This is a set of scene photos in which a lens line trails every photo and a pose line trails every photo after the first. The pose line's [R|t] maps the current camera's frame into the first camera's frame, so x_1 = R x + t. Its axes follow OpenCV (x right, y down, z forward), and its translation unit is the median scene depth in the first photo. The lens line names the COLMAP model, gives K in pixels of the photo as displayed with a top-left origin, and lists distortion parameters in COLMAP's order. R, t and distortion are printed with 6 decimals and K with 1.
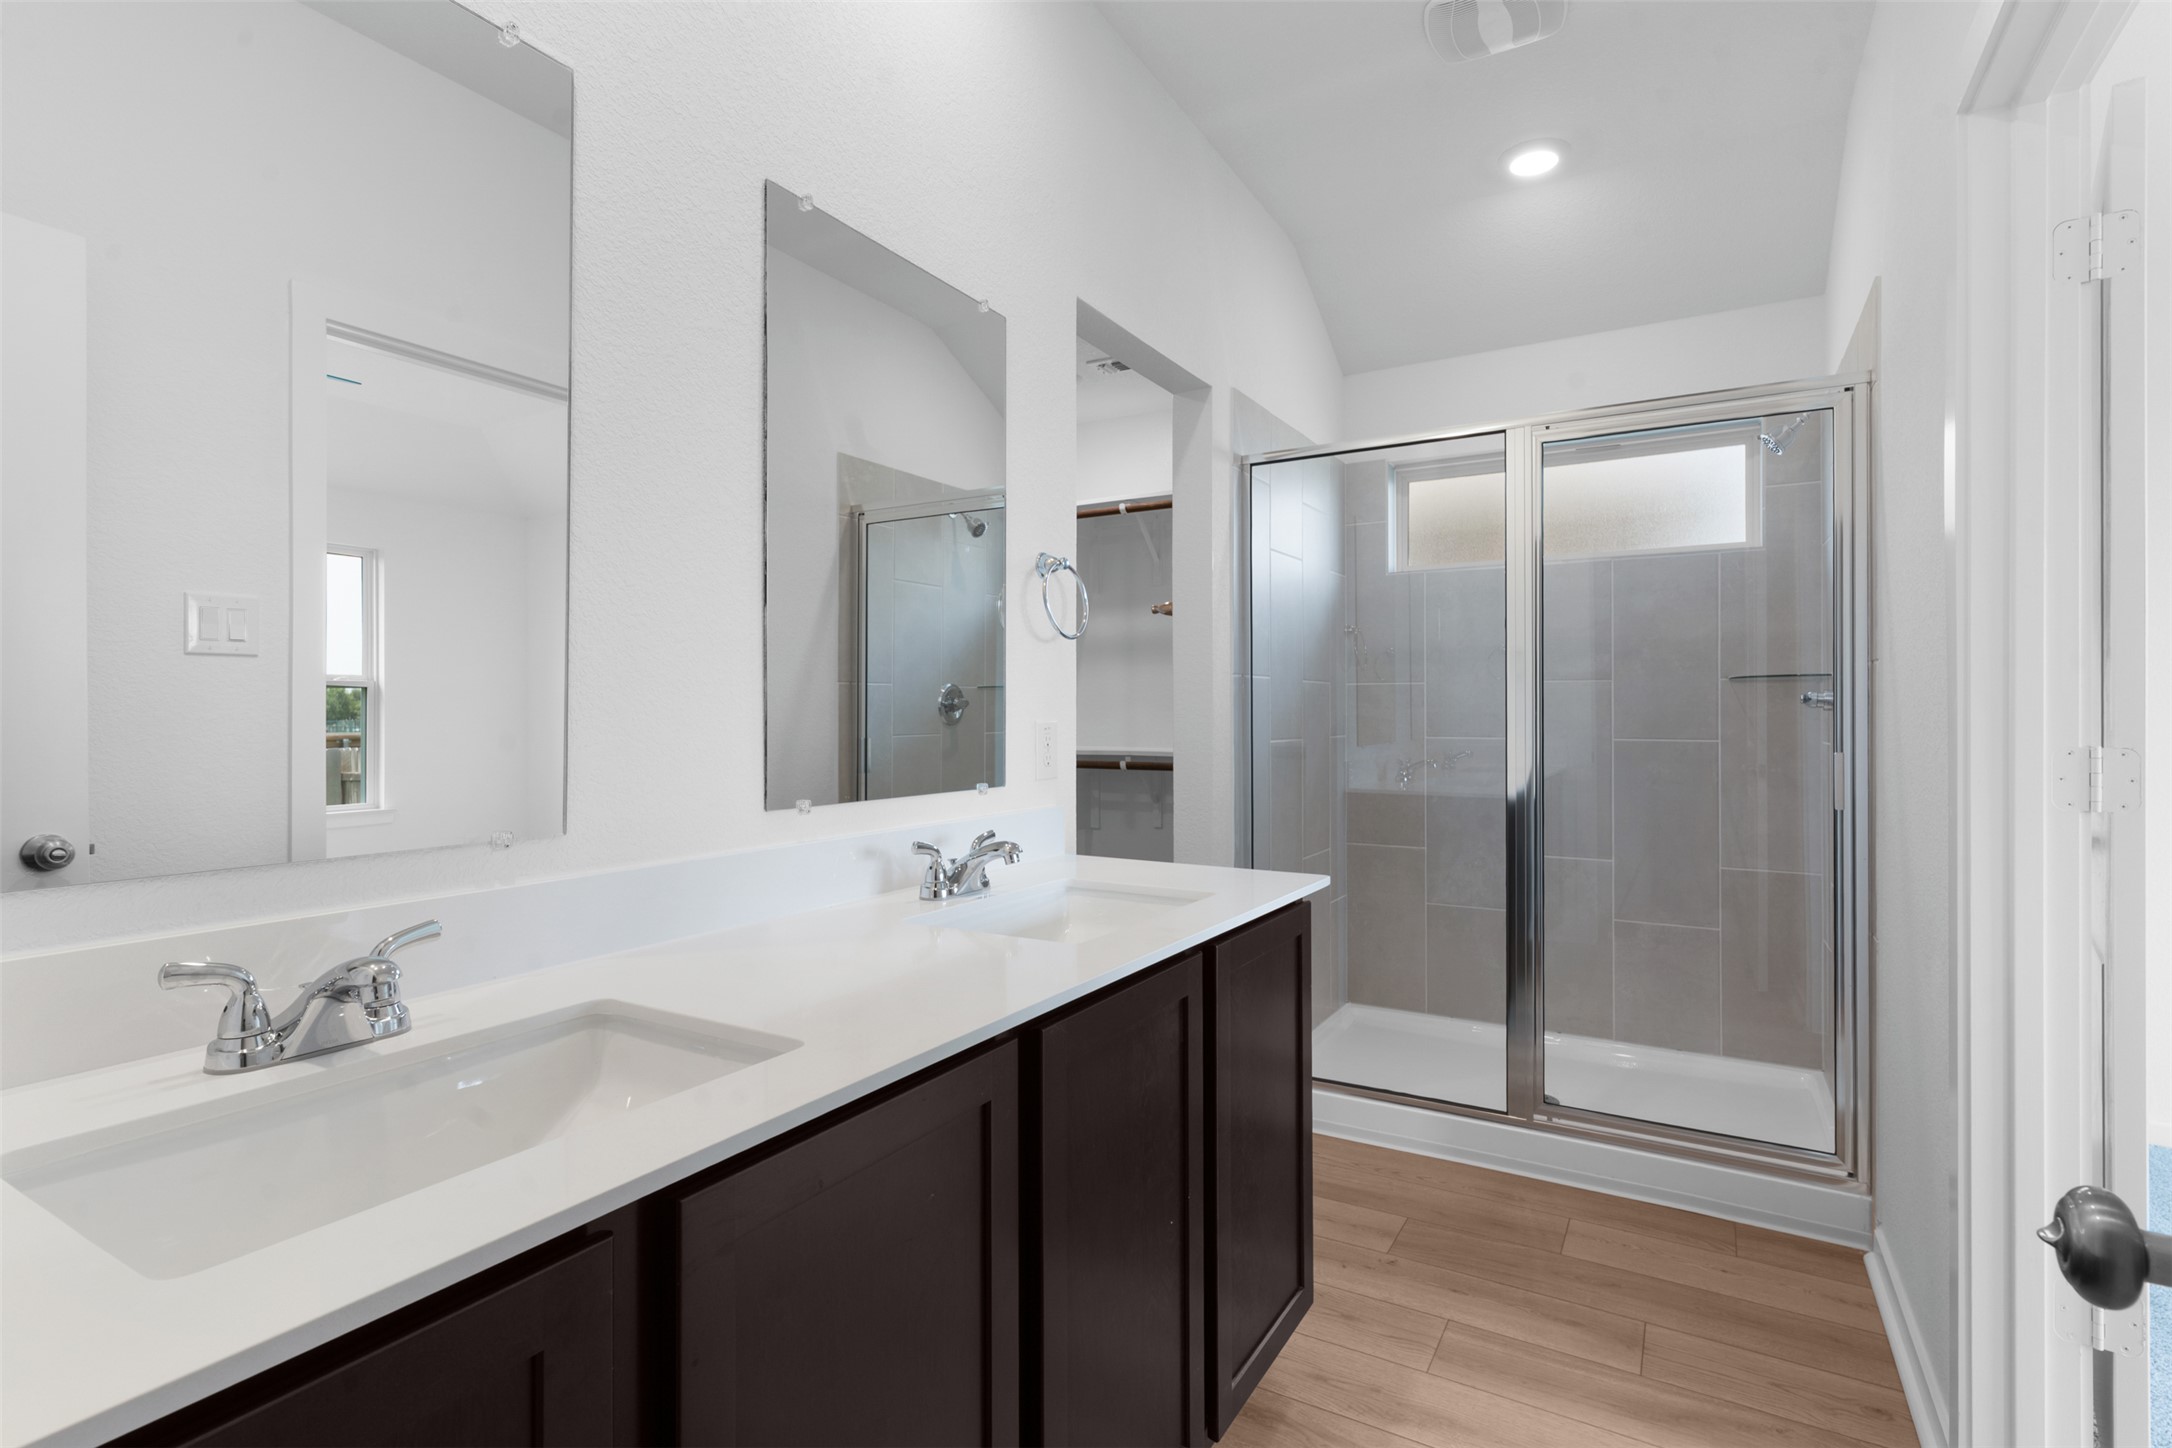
lens RADIAL K [[1051.9, 0, 1087.1], [0, 1051.9, 713.8], [0, 0, 1]] dist [0.002662, 0.000436]
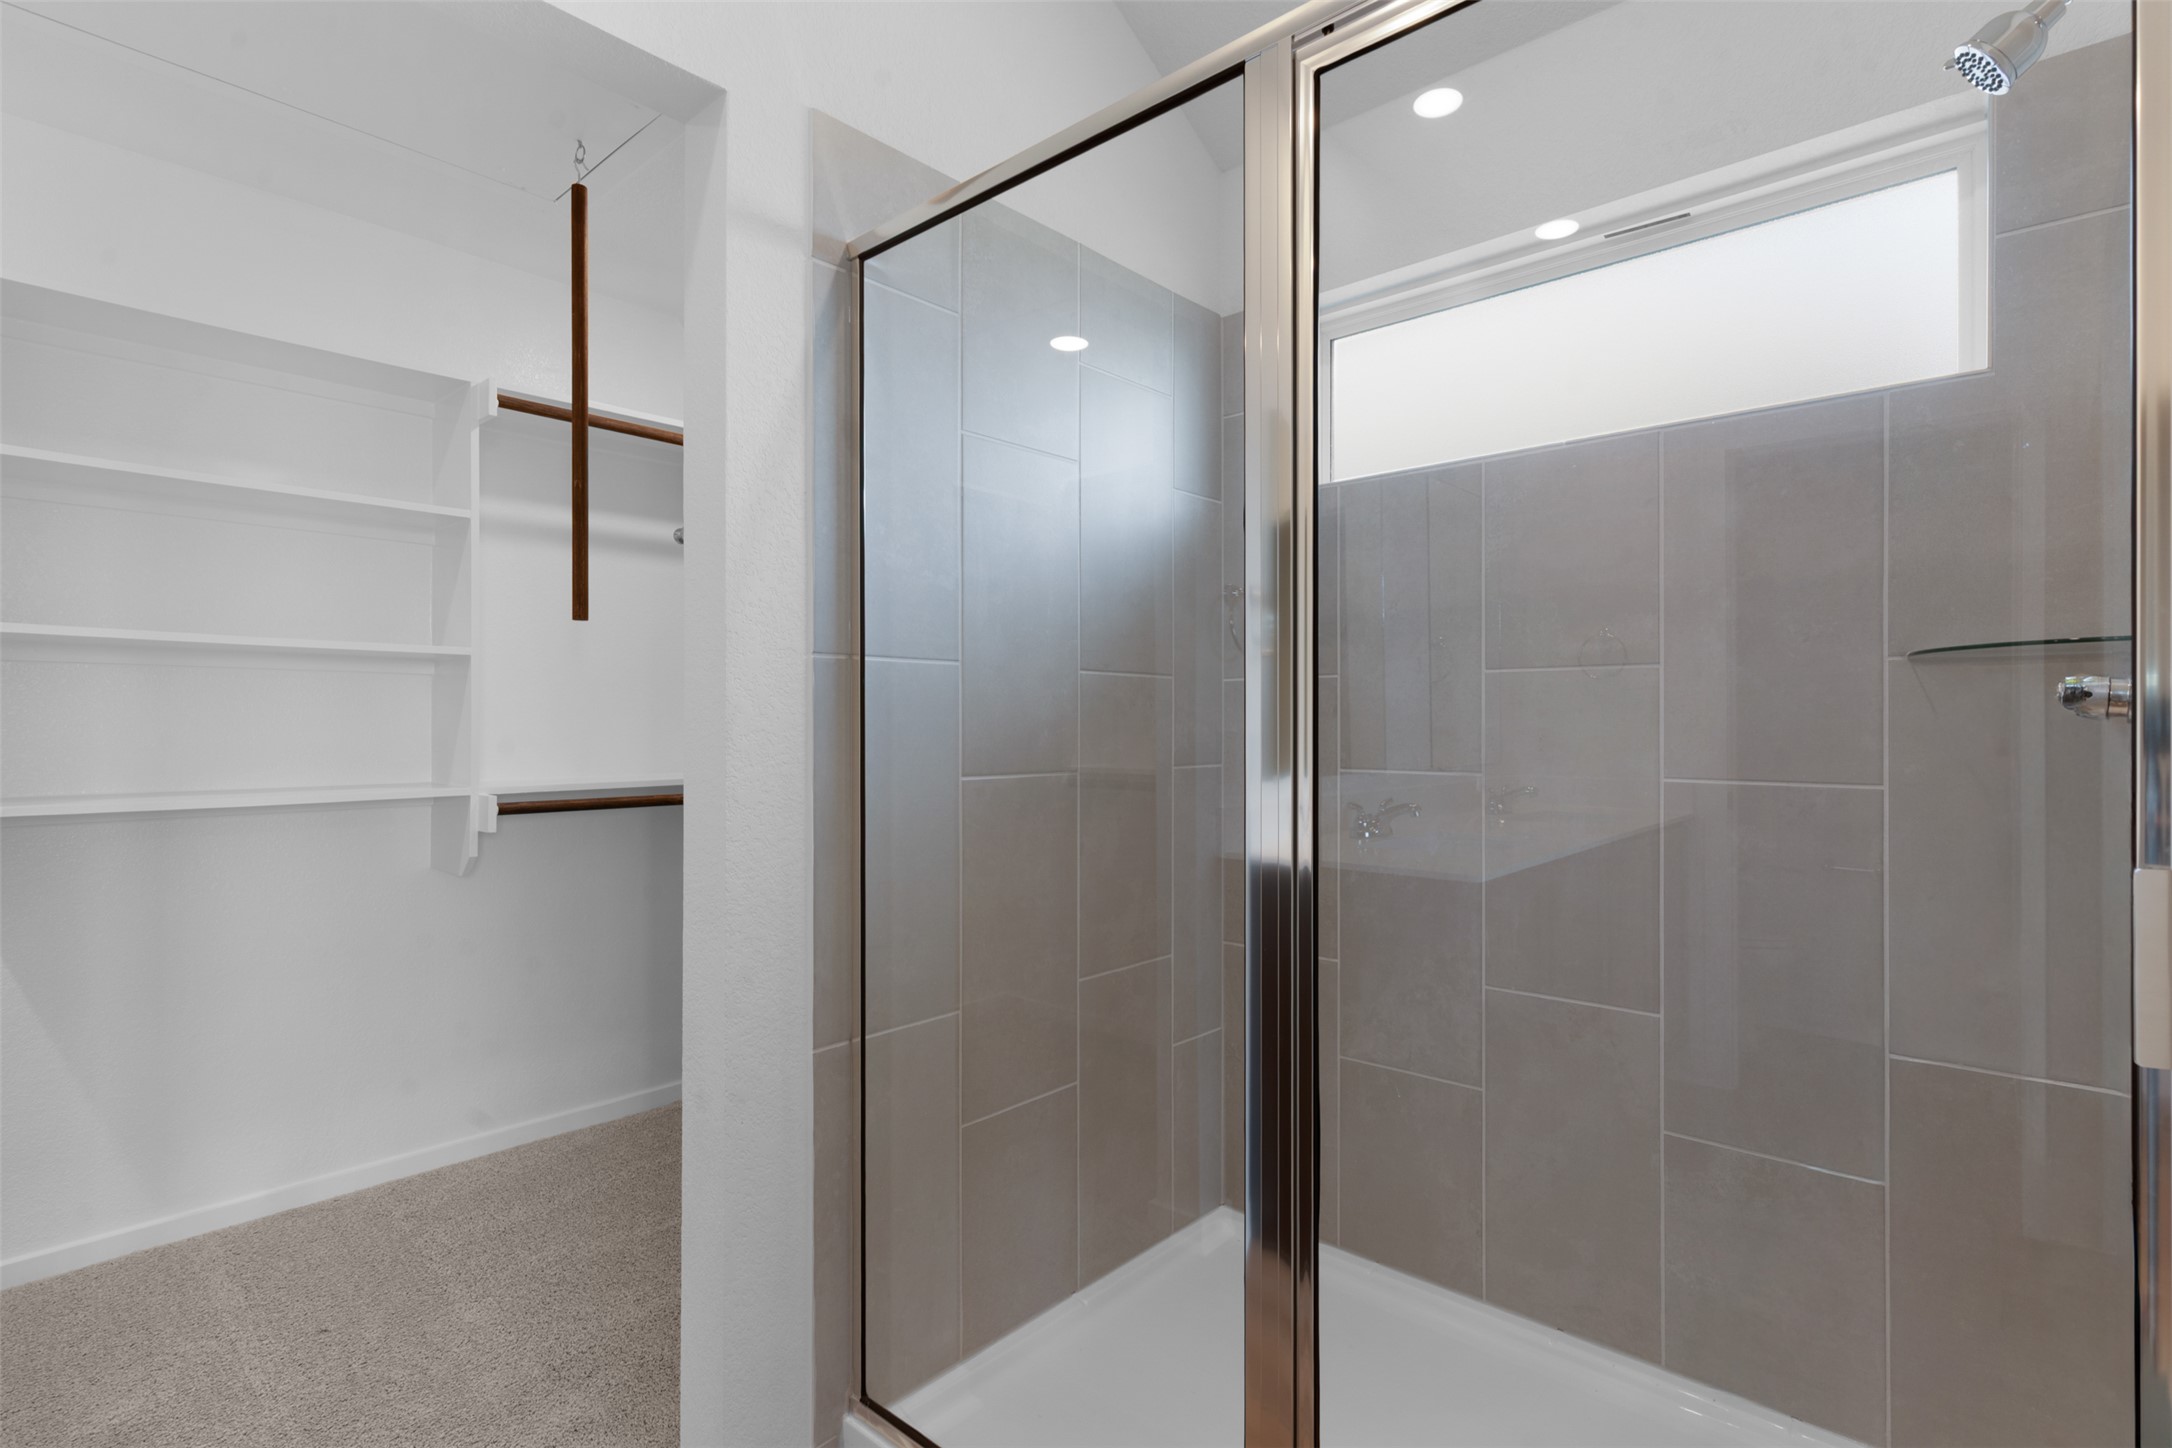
lens RADIAL K [[1051.9, 0, 1083.6], [0, 1051.9, 728.7], [0, 0, 1]] dist [0.002662, 0.000436]
pose [[0.979468, 0.005687, -0.201521, 0.331950], [-0.005732, 0.999984, 0.000364, 0.000253], [0.201520, 0.000799, 0.979484, 0.447293]]
